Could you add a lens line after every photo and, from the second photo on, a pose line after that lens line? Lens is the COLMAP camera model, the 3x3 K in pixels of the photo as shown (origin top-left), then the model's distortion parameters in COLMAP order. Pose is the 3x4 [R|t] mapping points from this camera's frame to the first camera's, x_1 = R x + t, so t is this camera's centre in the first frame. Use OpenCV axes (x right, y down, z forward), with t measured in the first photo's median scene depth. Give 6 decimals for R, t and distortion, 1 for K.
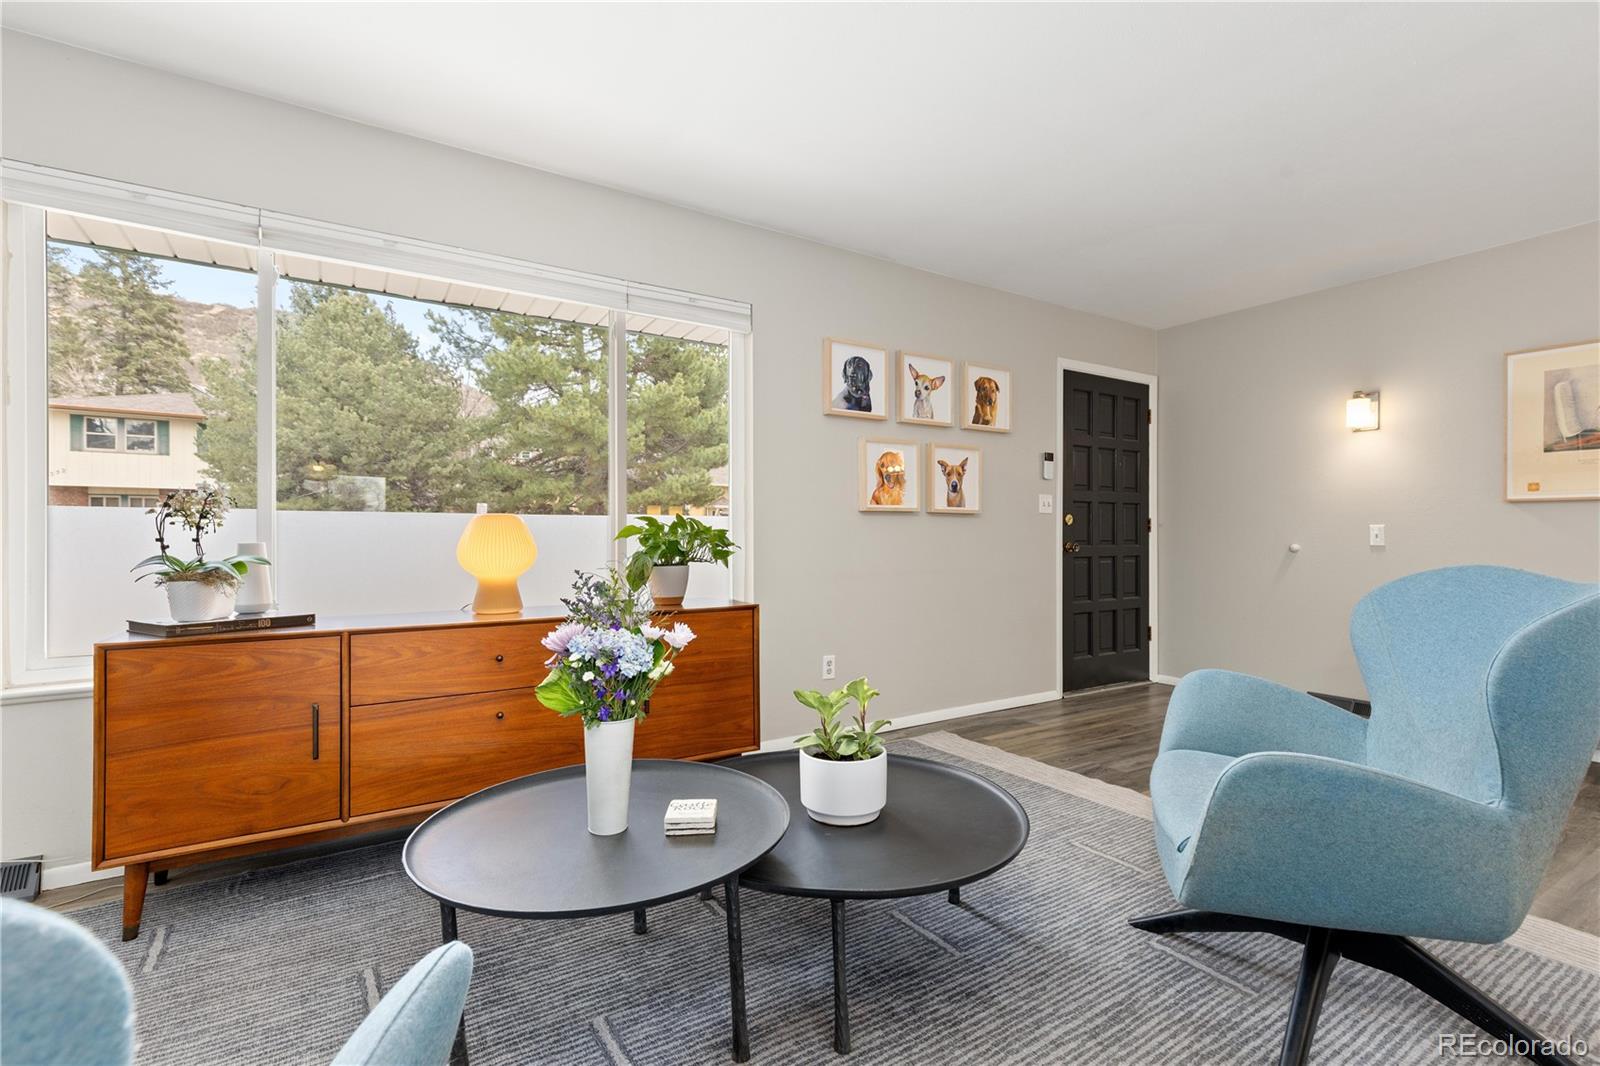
lens RADIAL K [[727.8, 0, 793.6], [0, 727.8, 535.4], [0, 0, 1]] dist [0.011161, -0.000961]
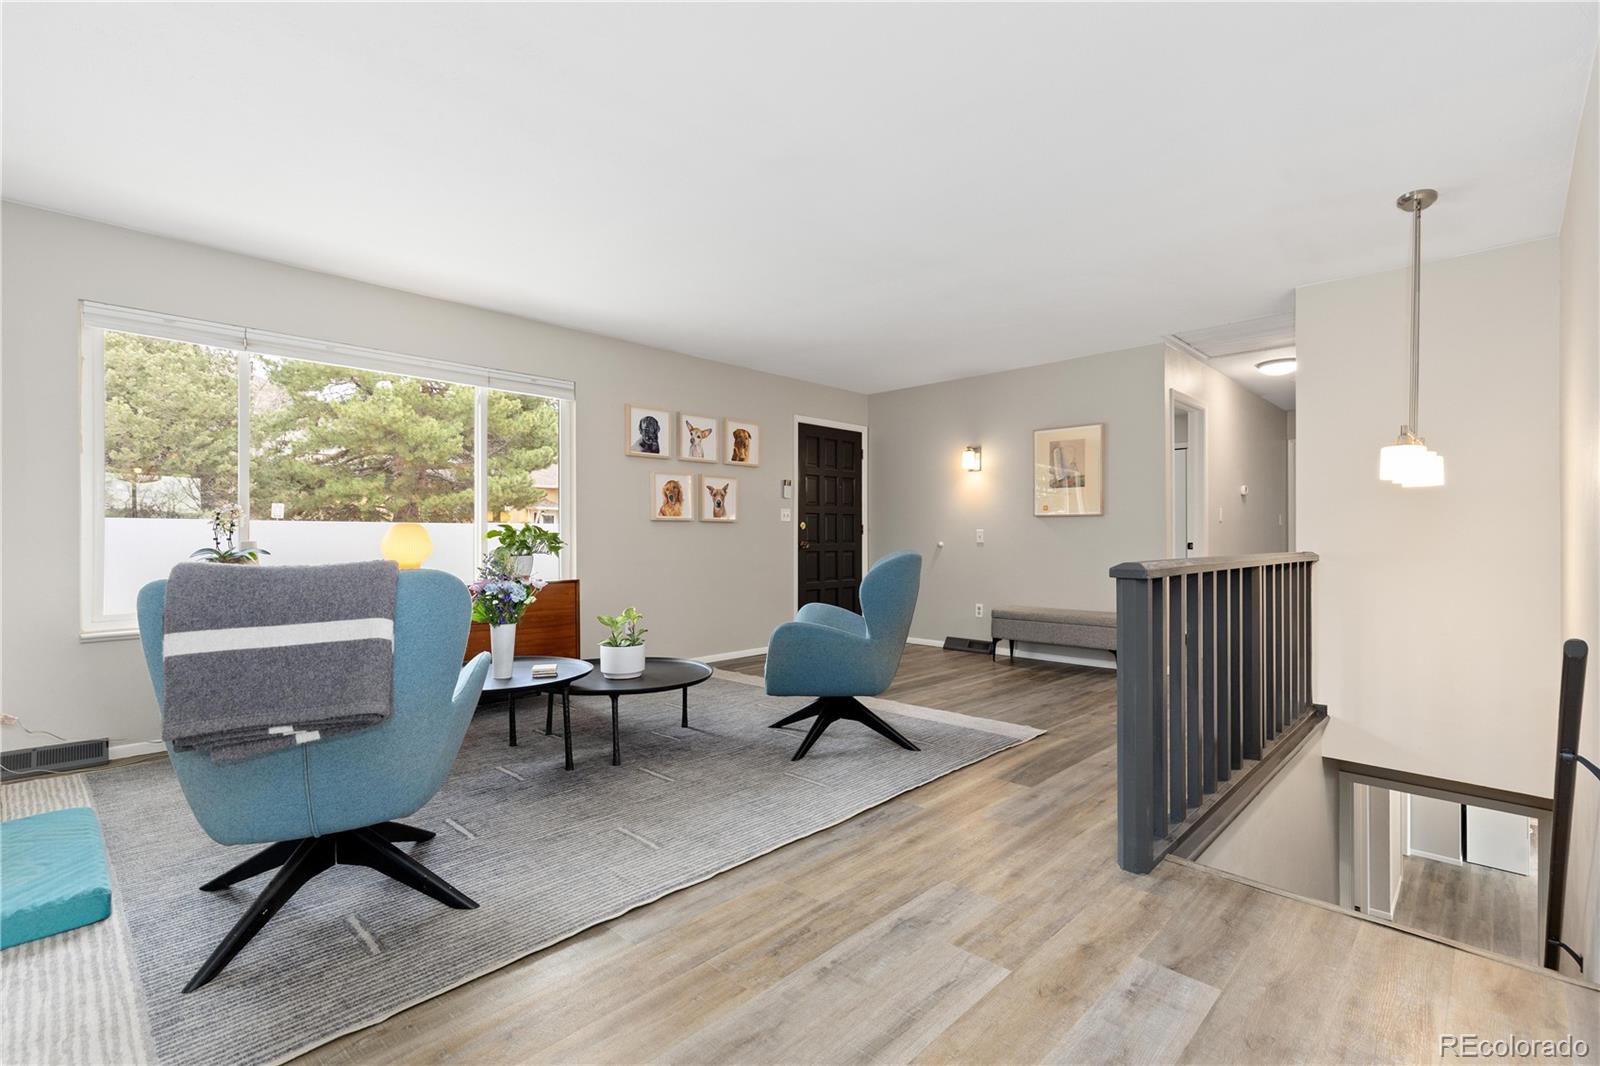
lens RADIAL K [[727.8, 0, 793.6], [0, 727.8, 535.4], [0, 0, 1]] dist [0.011161, -0.000961]
pose [[0.972880, -0.000092, 0.231310, 0.028588], [0.000636, 0.999997, -0.002276, 0.000943], [-0.231310, 0.002361, 0.972877, -0.481537]]
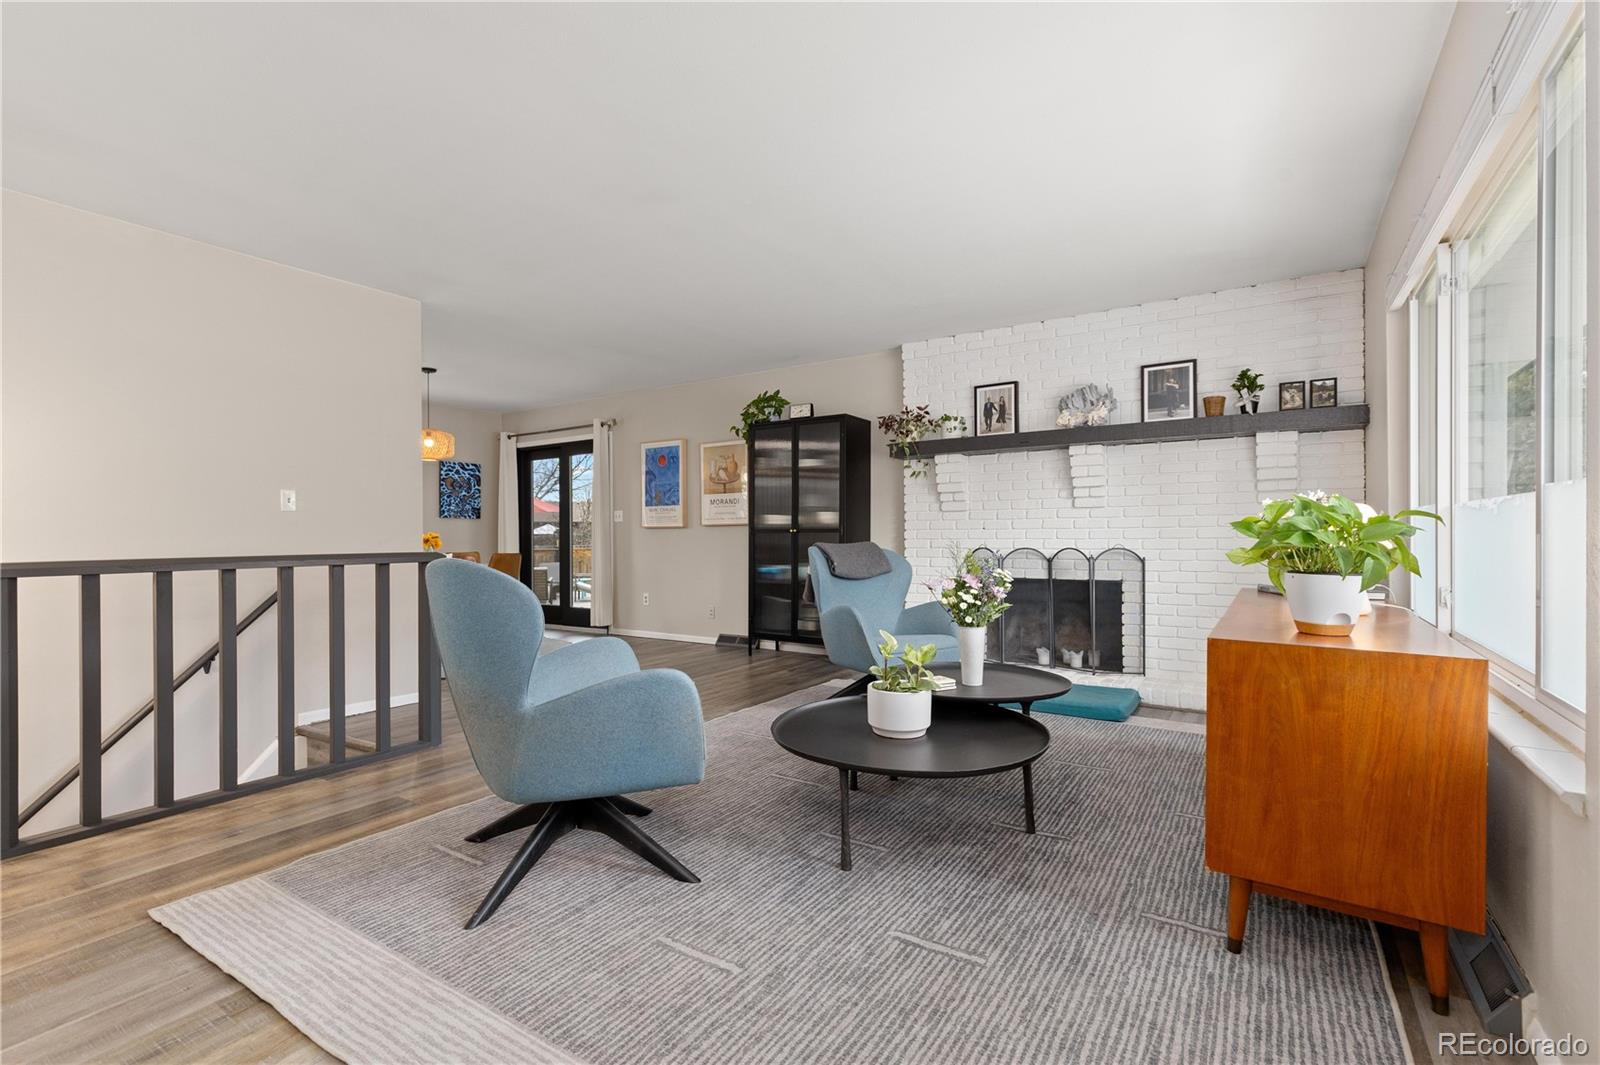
lens RADIAL K [[727.8, 0, 793.6], [0, 727.8, 534.9], [0, 0, 1]] dist [0.011161, -0.000961]
pose [[-0.912407, 0.007356, -0.409219, 0.377247], [0.006500, 0.999973, 0.003484, 0.000003], [0.409233, 0.000519, -0.912430, 1.012921]]
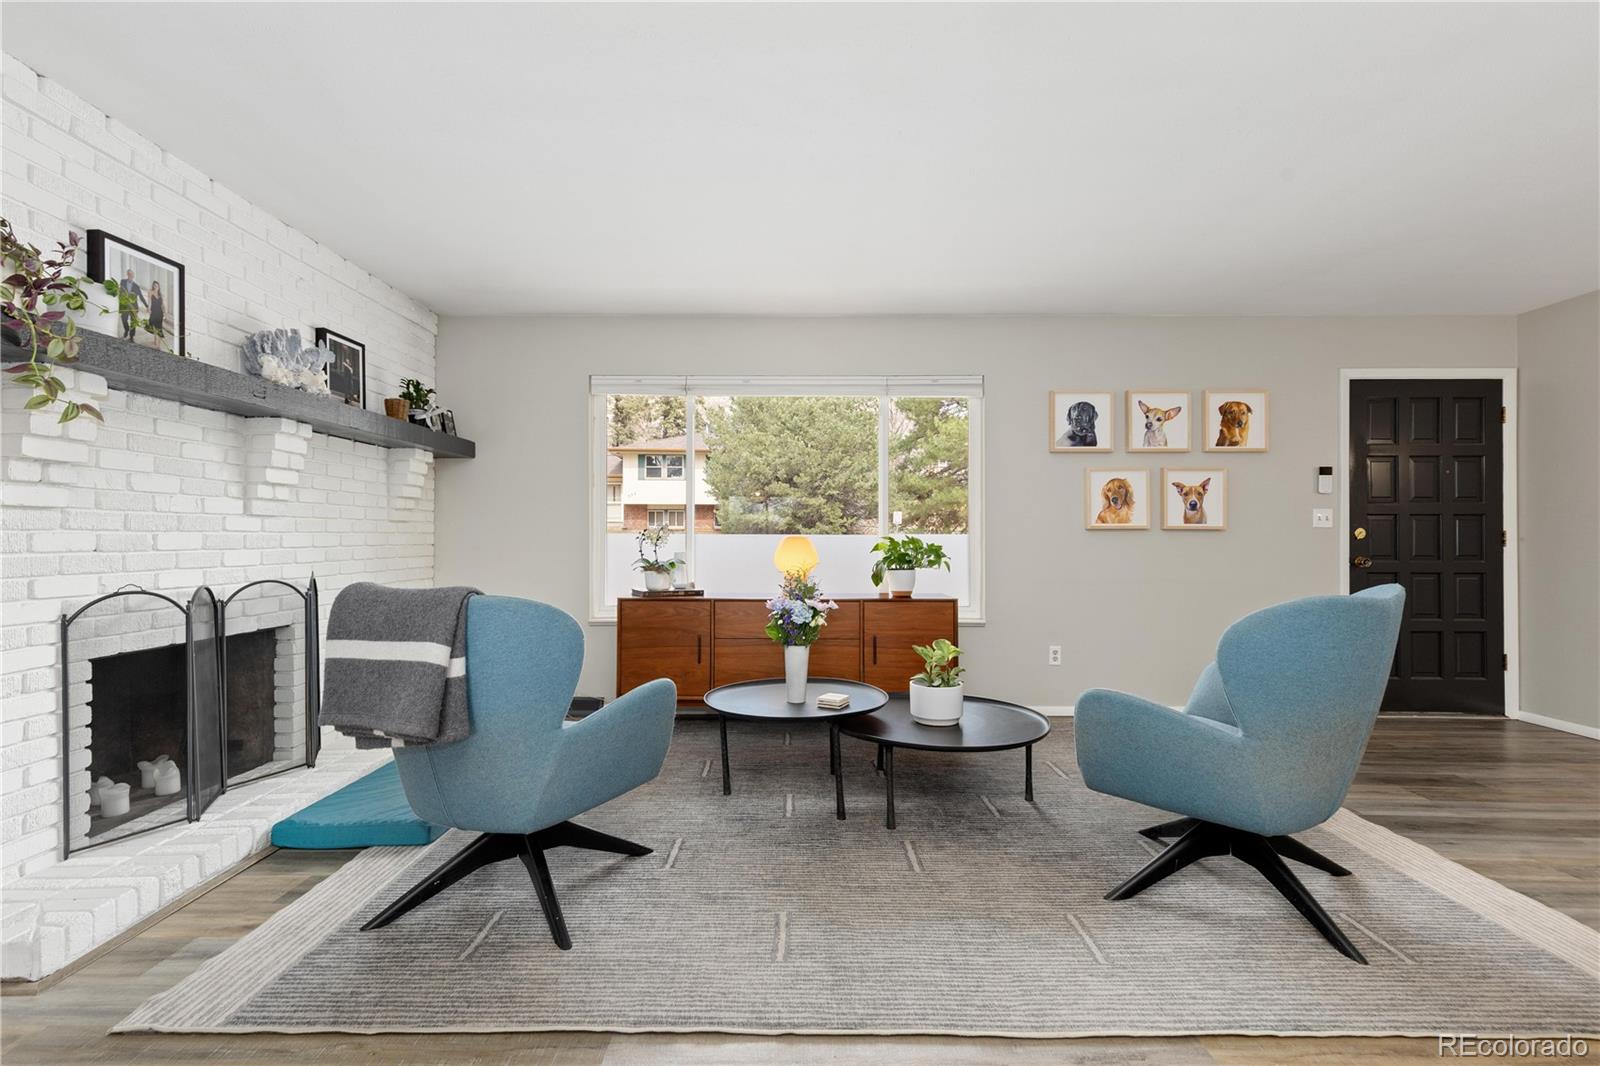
lens RADIAL K [[733.3, 0, 795.9], [0, 733.3, 530.7], [0, 0, 1]] dist [0.011454, -0.001254]
pose [[0.841935, -0.003236, -0.539569, 0.325517], [-0.002461, 0.999949, -0.009836, -0.016358], [0.539573, 0.009609, 0.841884, -0.269868]]
